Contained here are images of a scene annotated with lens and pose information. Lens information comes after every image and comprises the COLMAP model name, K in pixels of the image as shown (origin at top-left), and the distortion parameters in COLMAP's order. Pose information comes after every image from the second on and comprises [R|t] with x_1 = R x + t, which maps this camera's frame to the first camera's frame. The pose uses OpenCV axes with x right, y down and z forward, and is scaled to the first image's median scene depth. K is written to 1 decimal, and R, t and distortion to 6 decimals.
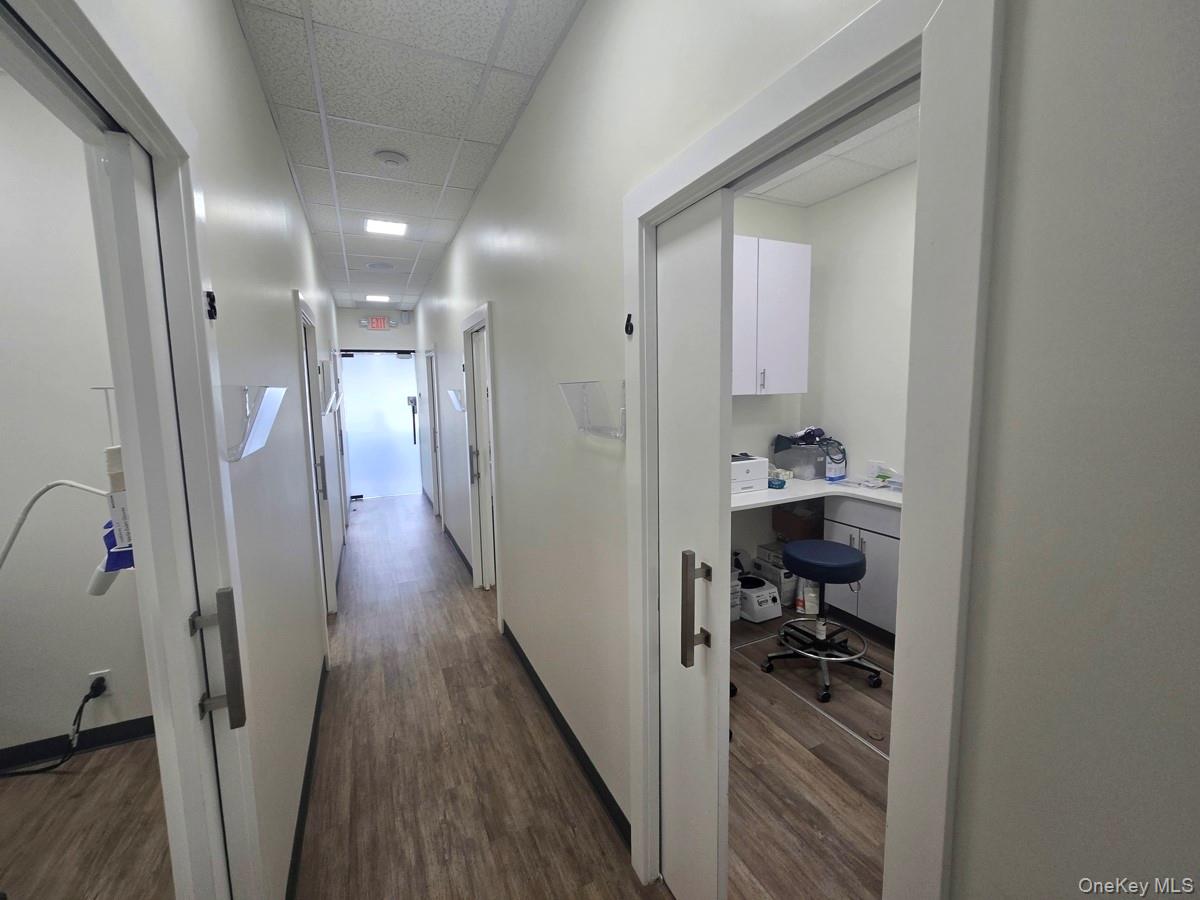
lens RADIAL K [[491.1, 0, 589.5], [0, 491.1, 445.8], [0, 0, 1]] dist [-0.002127, -0.000652]
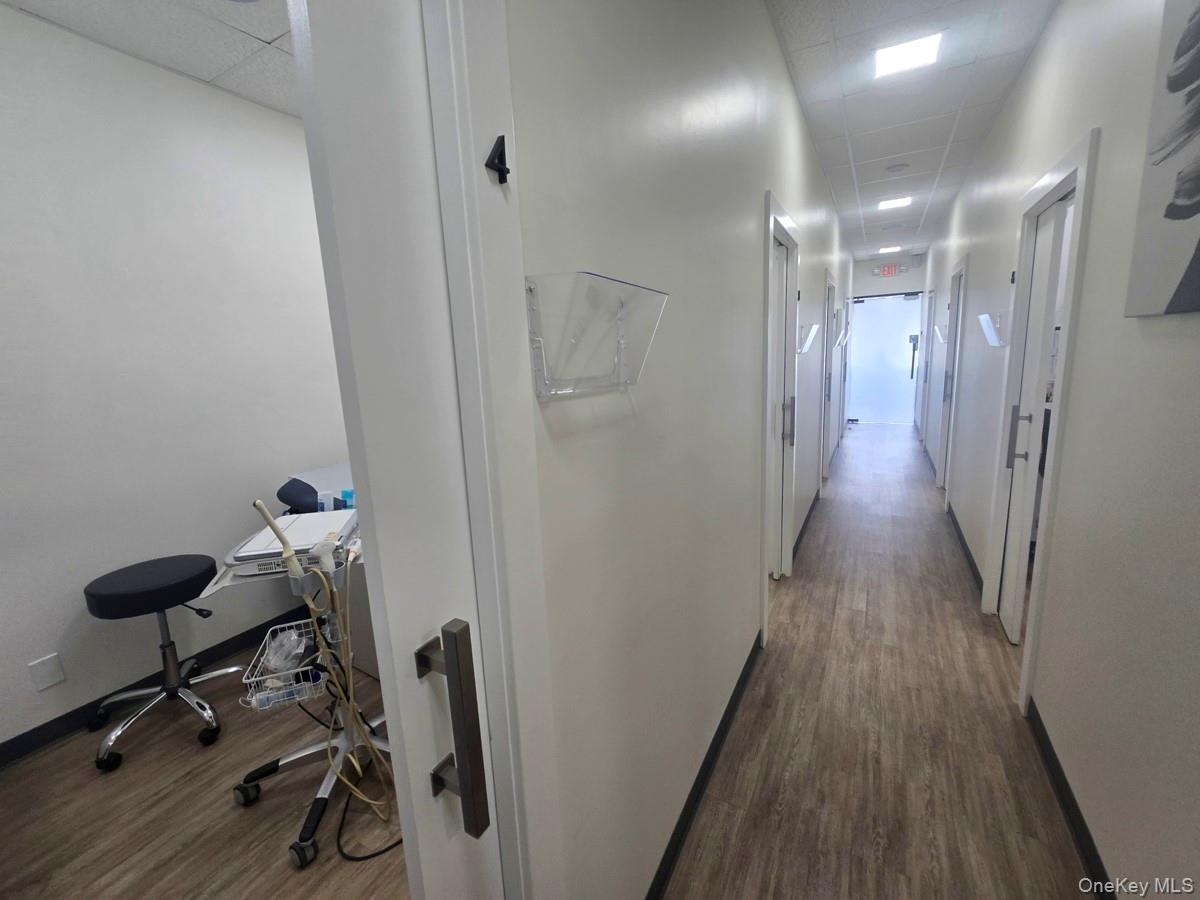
lens RADIAL K [[491.1, 0, 598.9], [0, 491.1, 438.0], [0, 0, 1]] dist [-0.002127, -0.000652]
pose [[0.591545, 0.131011, -0.795557, 0.315267], [-0.054247, 0.990942, 0.122850, 0.082180], [0.804445, -0.029515, 0.593293, -0.569491]]
